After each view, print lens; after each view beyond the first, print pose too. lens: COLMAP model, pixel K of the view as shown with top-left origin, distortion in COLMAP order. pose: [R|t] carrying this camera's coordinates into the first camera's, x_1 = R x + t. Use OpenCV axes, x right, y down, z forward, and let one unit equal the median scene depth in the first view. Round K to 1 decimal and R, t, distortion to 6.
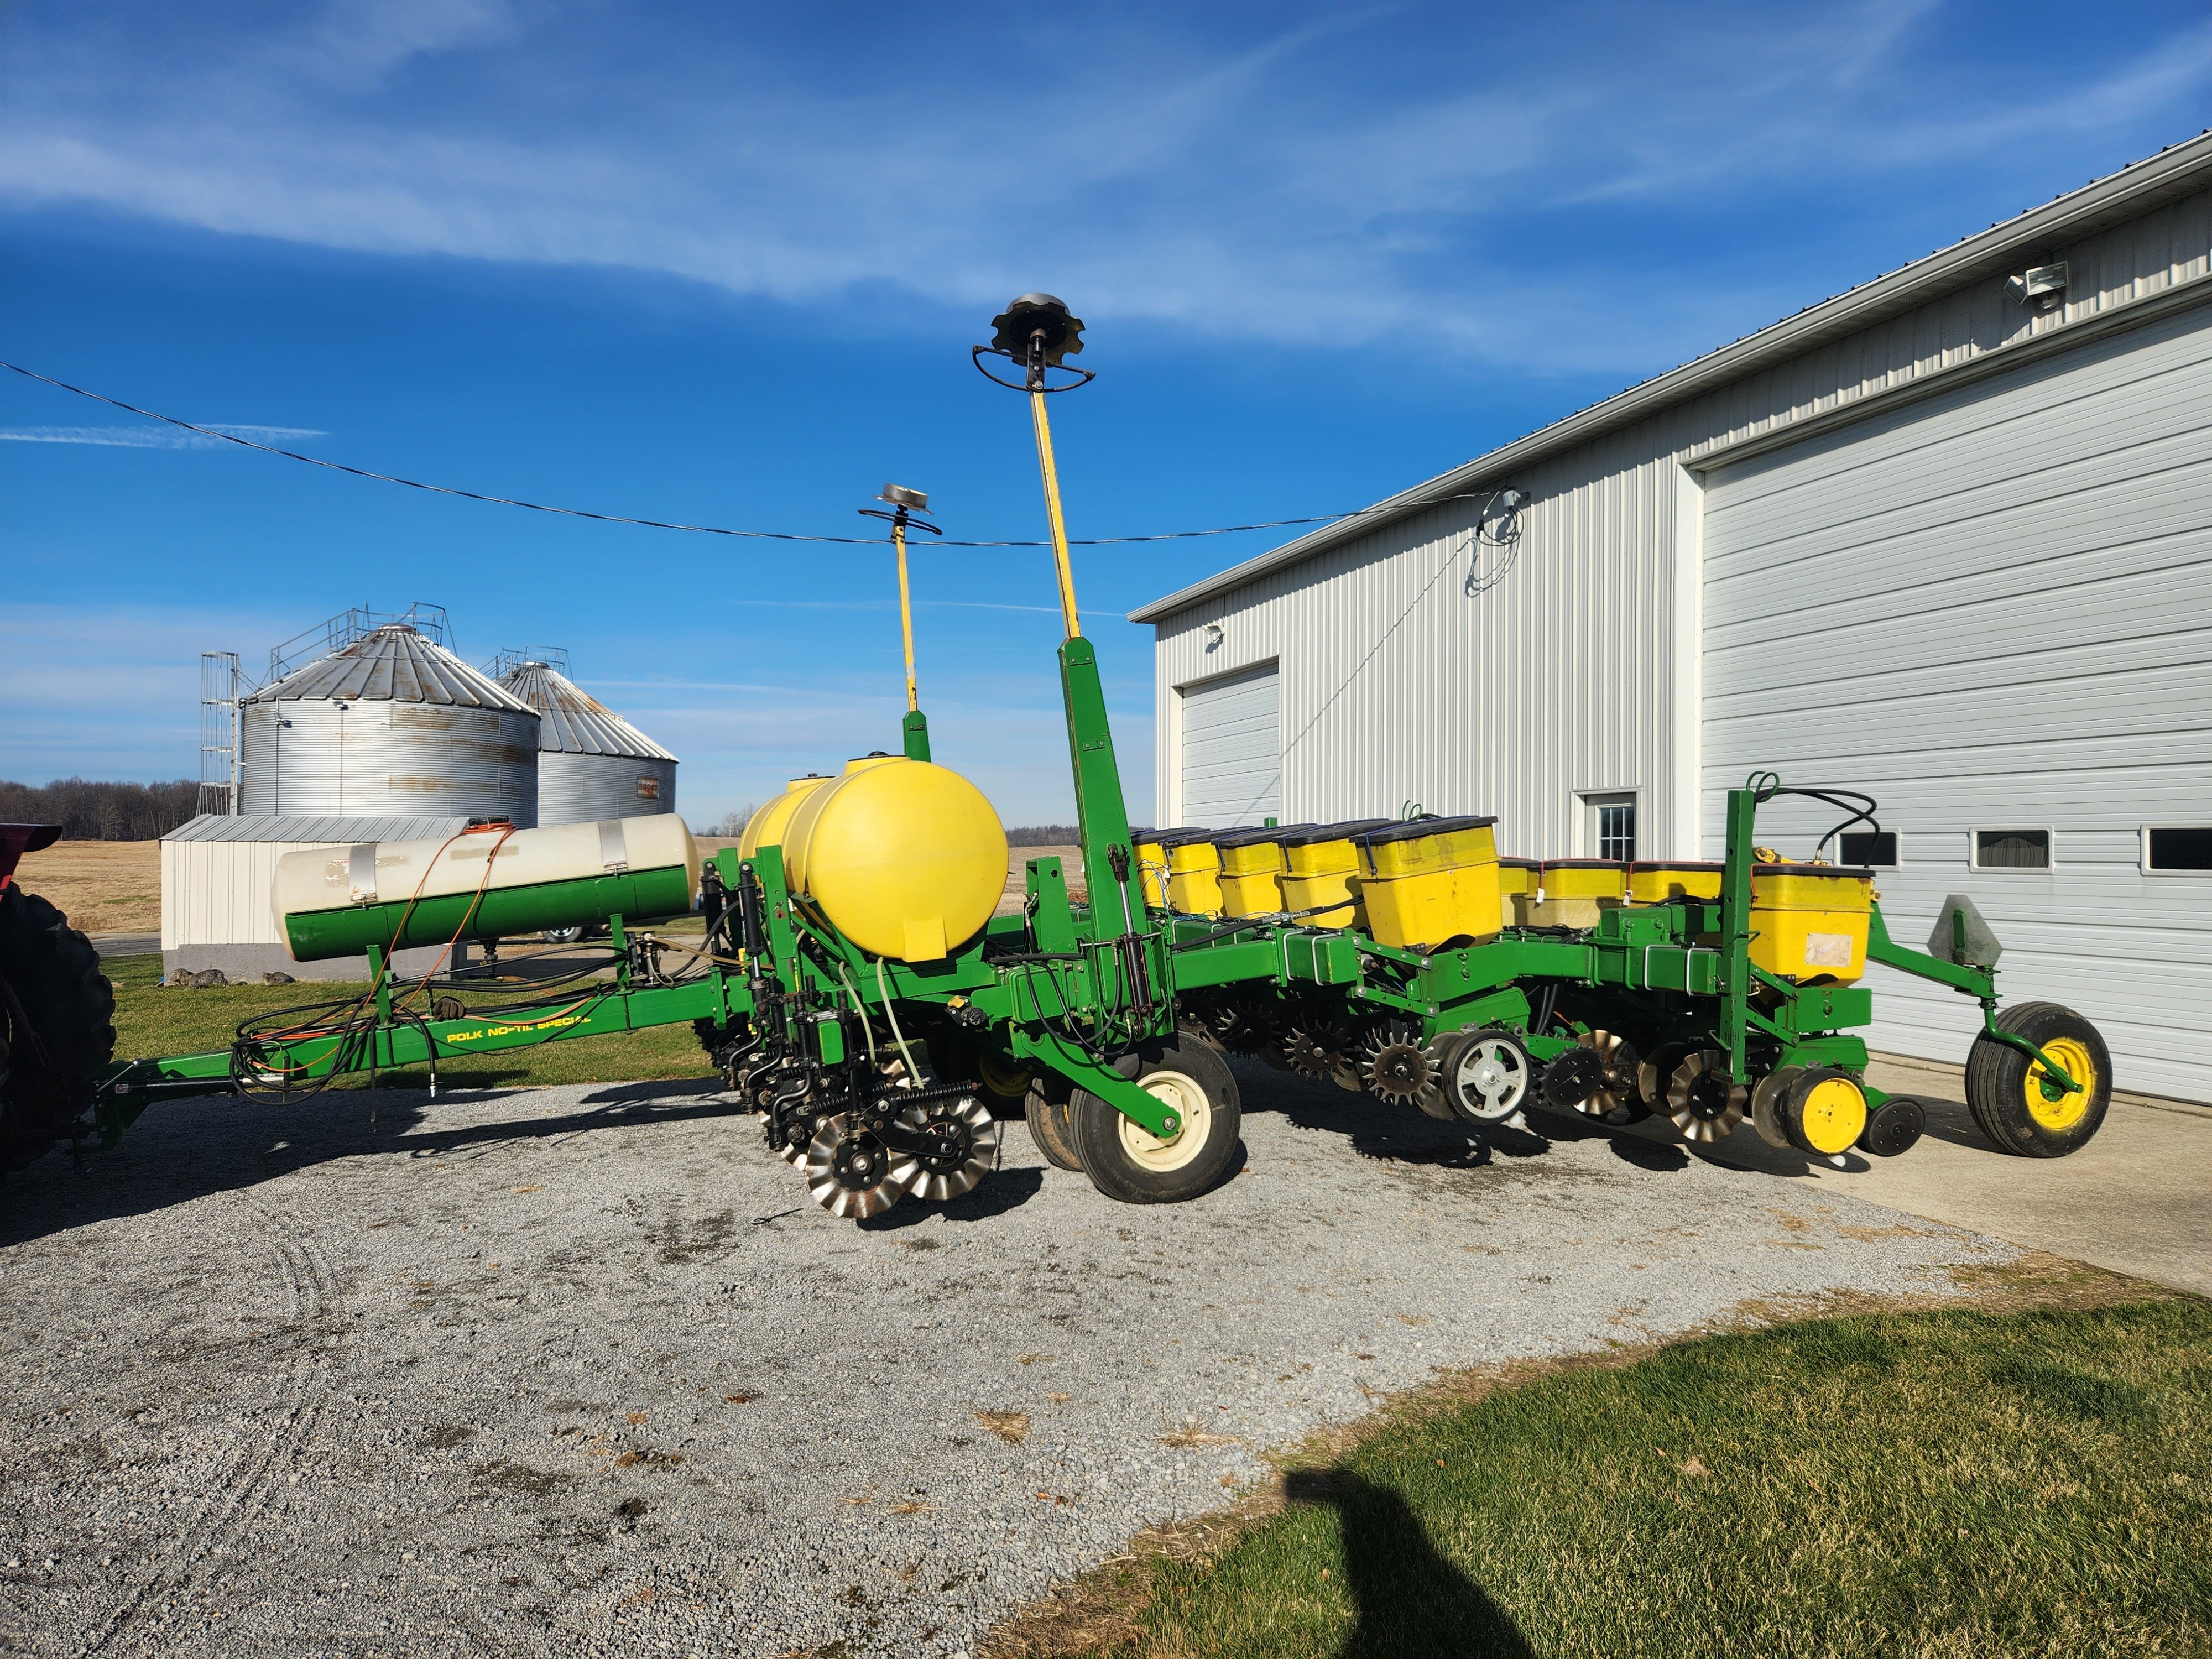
lens RADIAL K [[1479.6, 0, 1069.7], [0, 1479.6, 830.4], [0, 0, 1]] dist [0.080706, -0.065529]
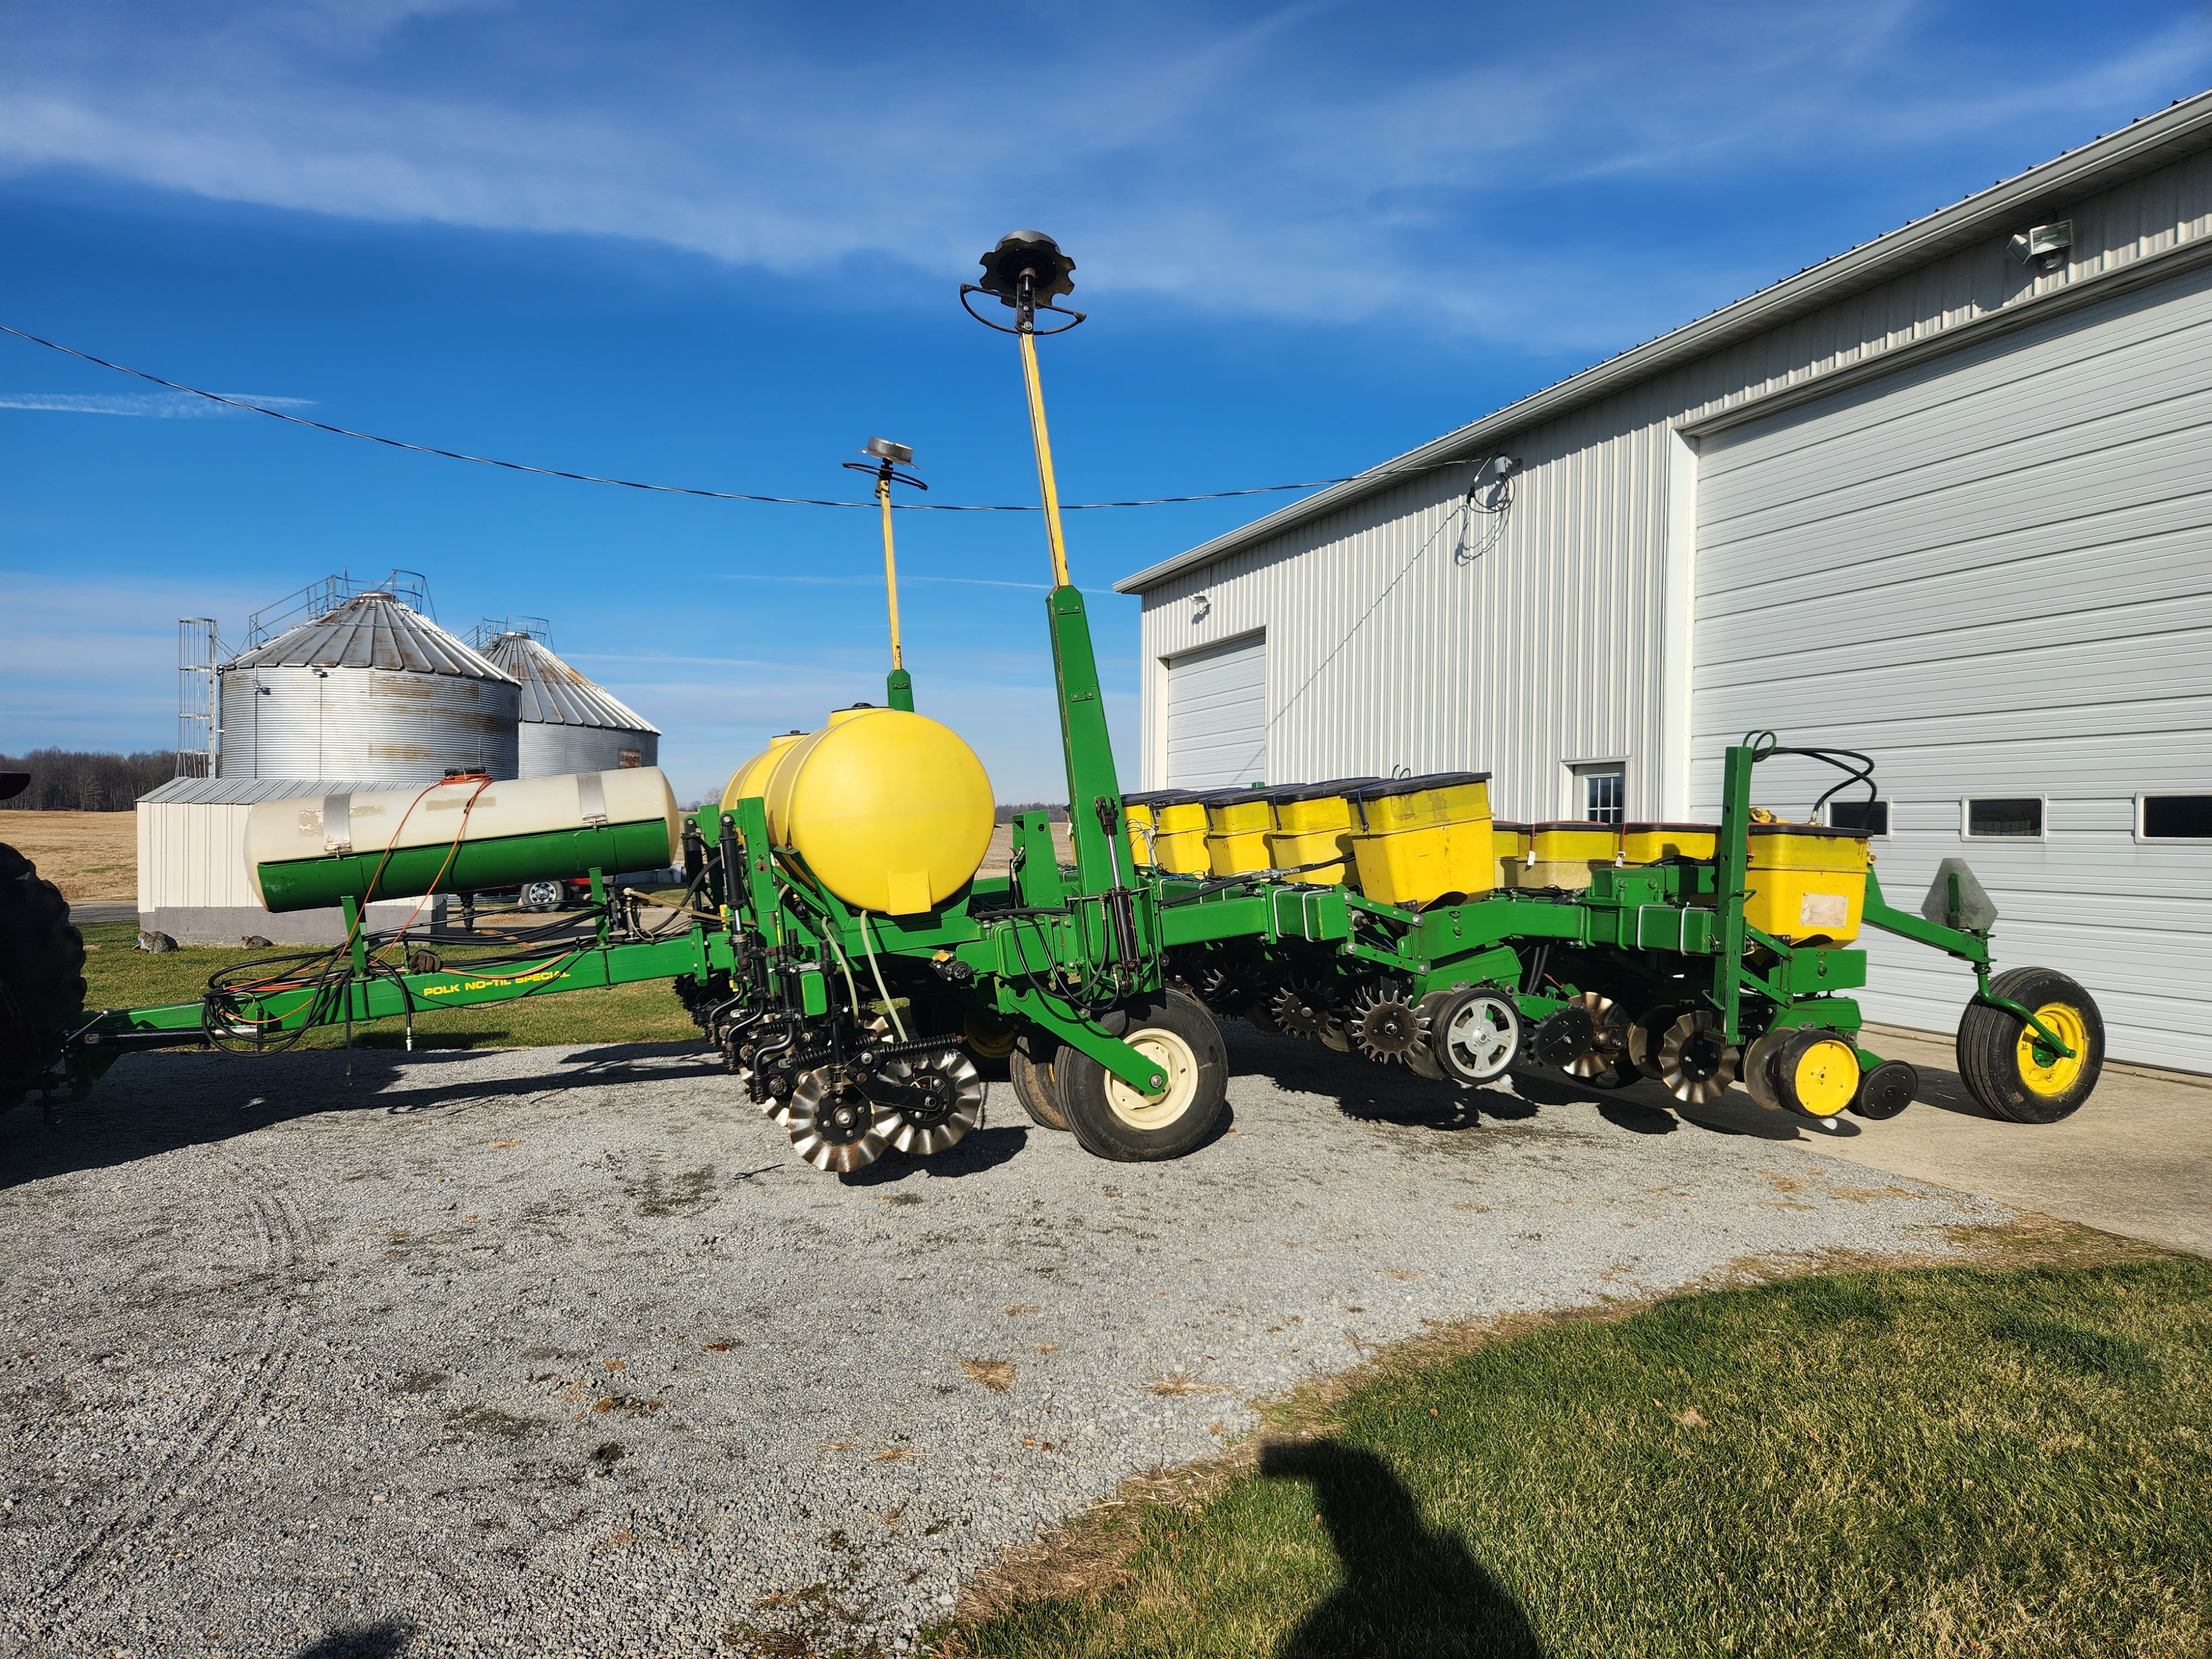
lens RADIAL K [[1477.8, 0, 1058.9], [0, 1477.8, 835.4], [0, 0, 1]] dist [0.081564, -0.066609]
pose [[0.999964, 0.006941, 0.004795, -0.003090], [-0.007023, 0.999826, 0.017272, 0.016256], [-0.004674, -0.017306, 0.999839, 0.015778]]
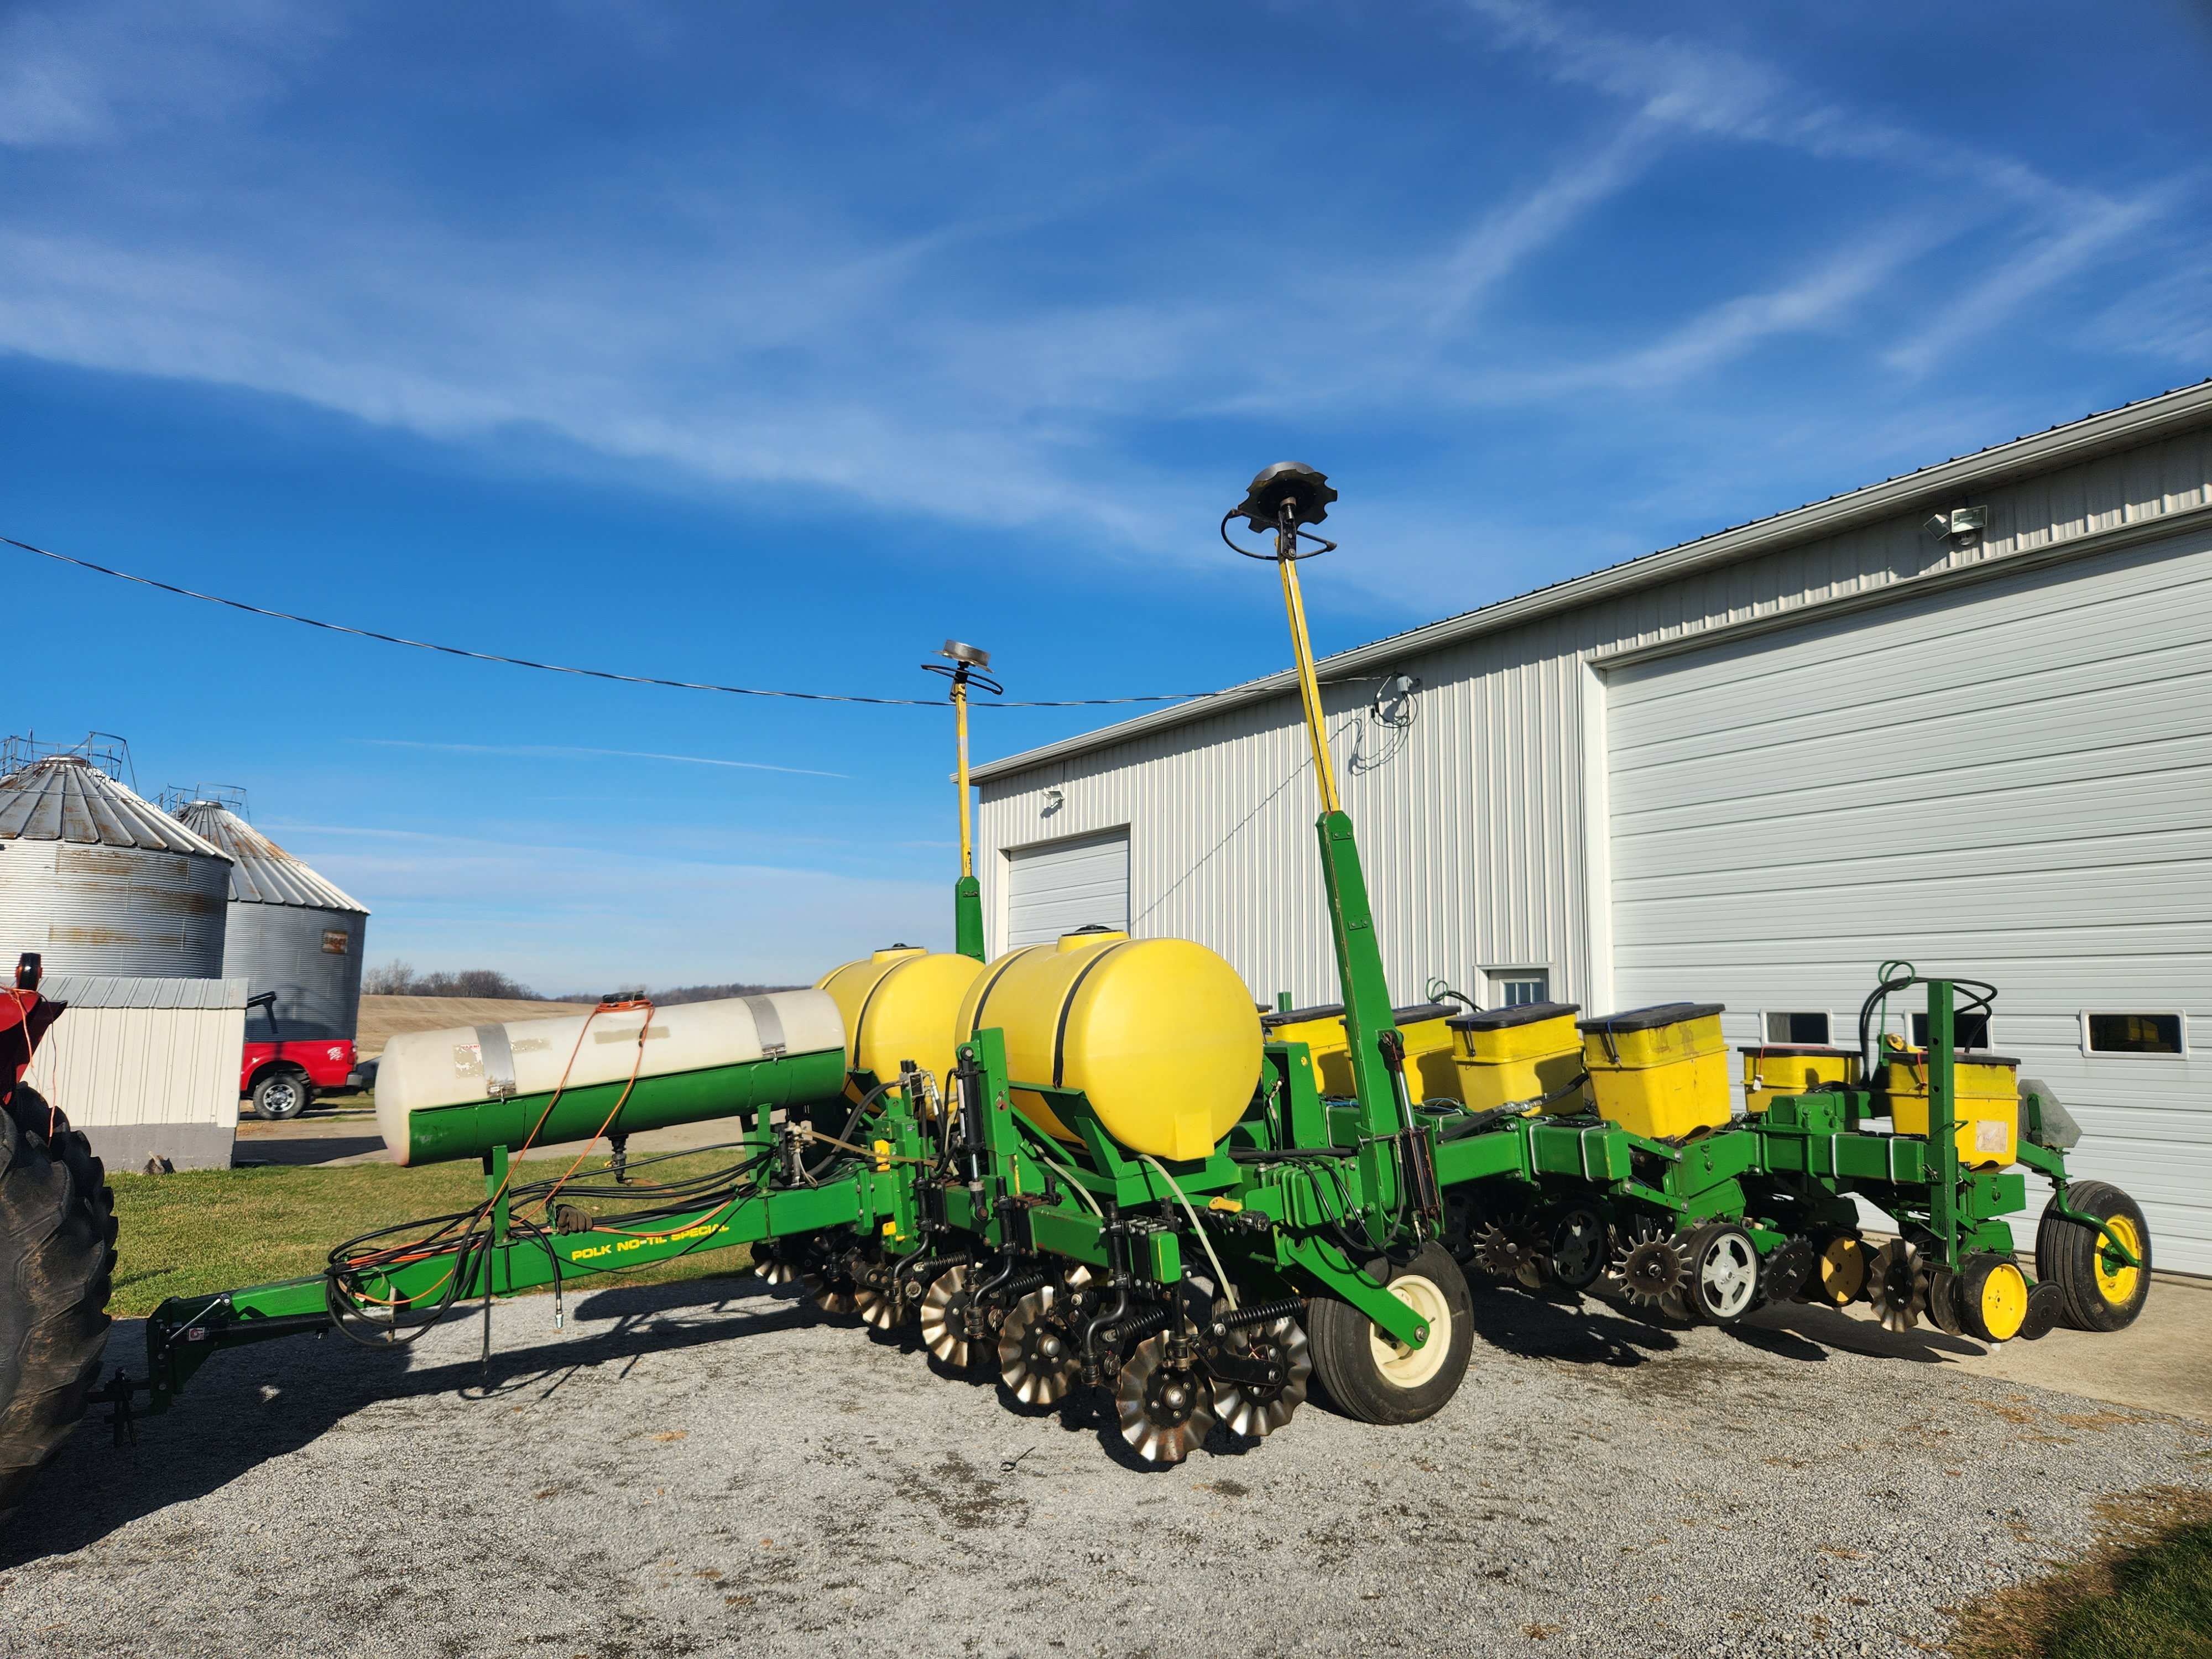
lens RADIAL K [[1481.4, 0, 1015.4], [0, 1481.4, 836.3], [0, 0, 1]] dist [0.074813, -0.056535]
pose [[0.979396, 0.028802, 0.199886, -0.354688], [-0.008274, 0.994669, -0.102785, -0.012863], [-0.201781, 0.099013, 0.974413, 0.099856]]
